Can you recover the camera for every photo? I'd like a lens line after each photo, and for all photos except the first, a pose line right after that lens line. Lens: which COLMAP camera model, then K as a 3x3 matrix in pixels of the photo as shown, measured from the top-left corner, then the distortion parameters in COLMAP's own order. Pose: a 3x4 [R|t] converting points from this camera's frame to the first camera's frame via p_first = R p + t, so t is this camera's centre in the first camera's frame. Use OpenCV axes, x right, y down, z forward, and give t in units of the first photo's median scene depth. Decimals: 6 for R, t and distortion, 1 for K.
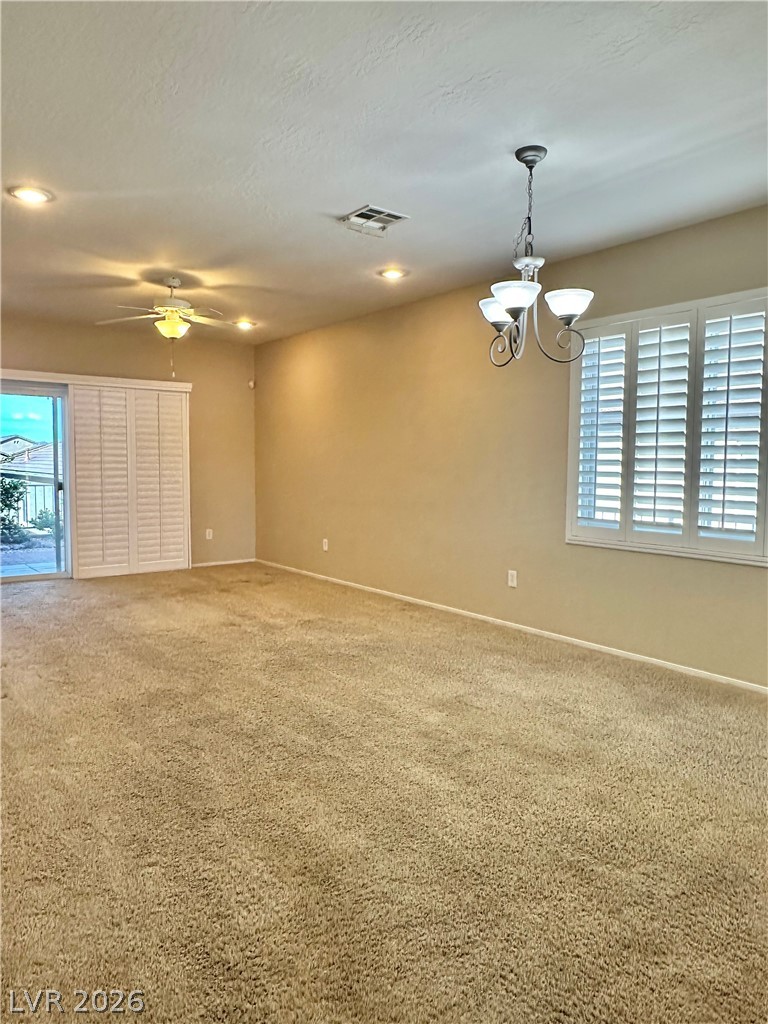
lens RADIAL K [[693.8, 0, 381.6], [0, 693.8, 519.2], [0, 0, 1]] dist [0.003132, -0.001810]
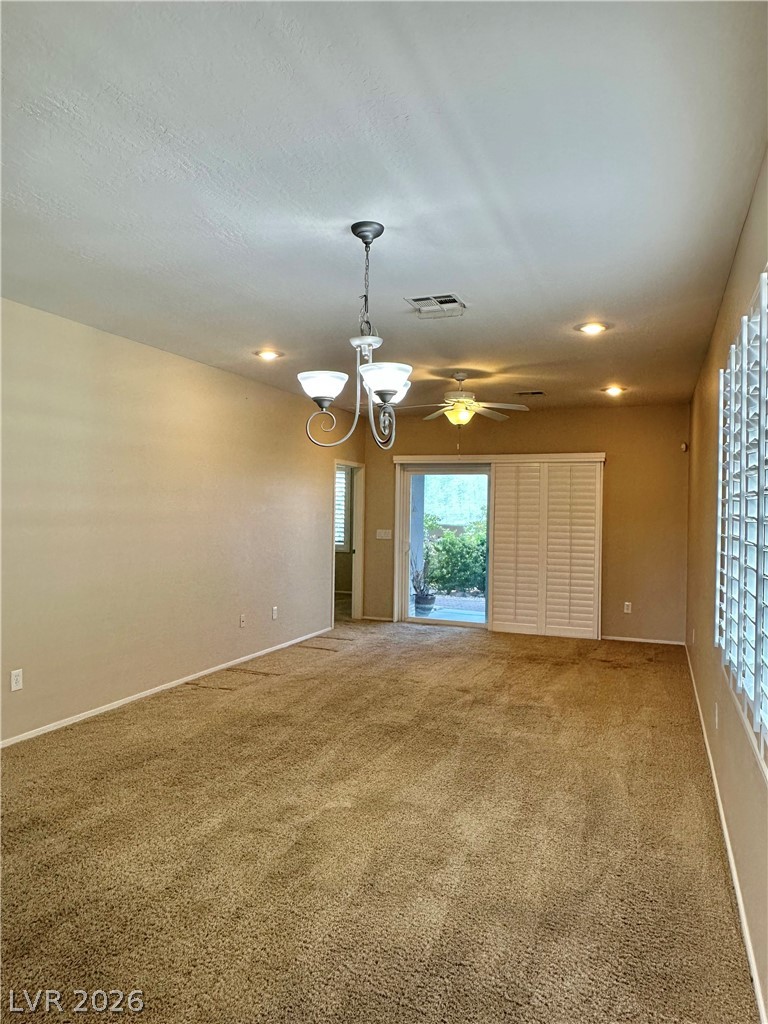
lens RADIAL K [[693.8, 0, 371.7], [0, 693.8, 519.2], [0, 0, 1]] dist [0.003132, -0.001810]
pose [[0.500916, 0.013612, -0.865389, 0.734490], [-0.084224, 0.995897, -0.033087, -0.070173], [0.861388, 0.089461, 0.500007, 0.396728]]
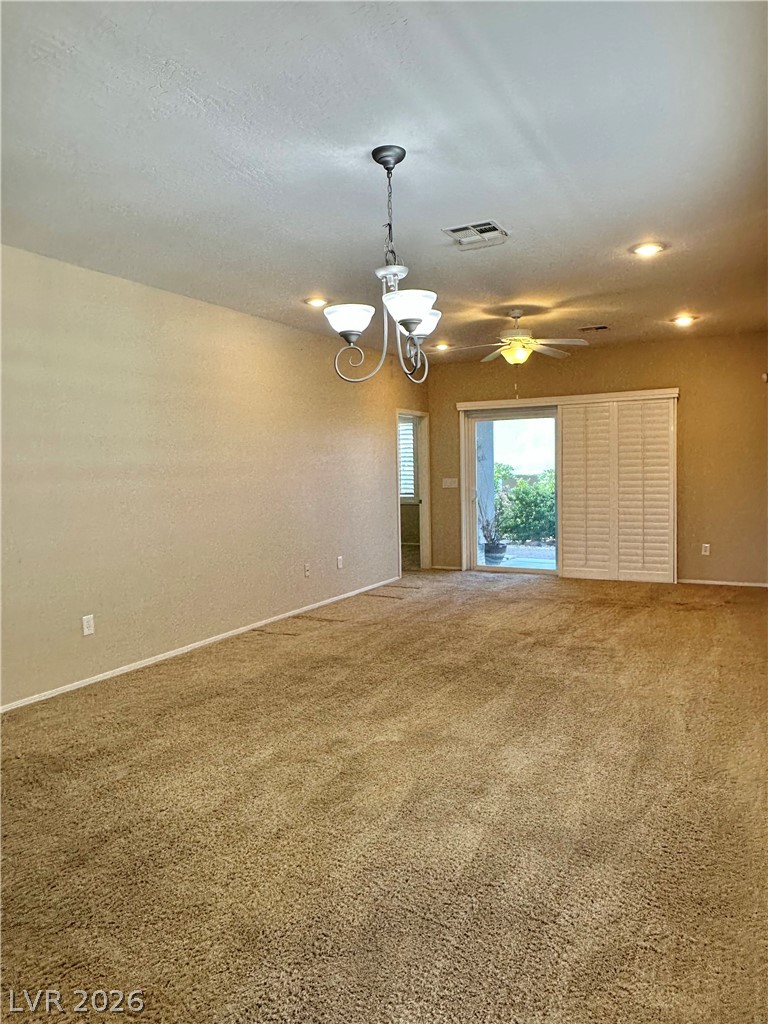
lens RADIAL K [[693.8, 0, 379.0], [0, 693.8, 510.5], [0, 0, 1]] dist [0.003132, -0.001810]
pose [[0.405293, 0.040813, -0.913275, 0.754207], [-0.051400, 0.998440, 0.021809, -0.050717], [0.912741, 0.038103, 0.406759, 0.441993]]
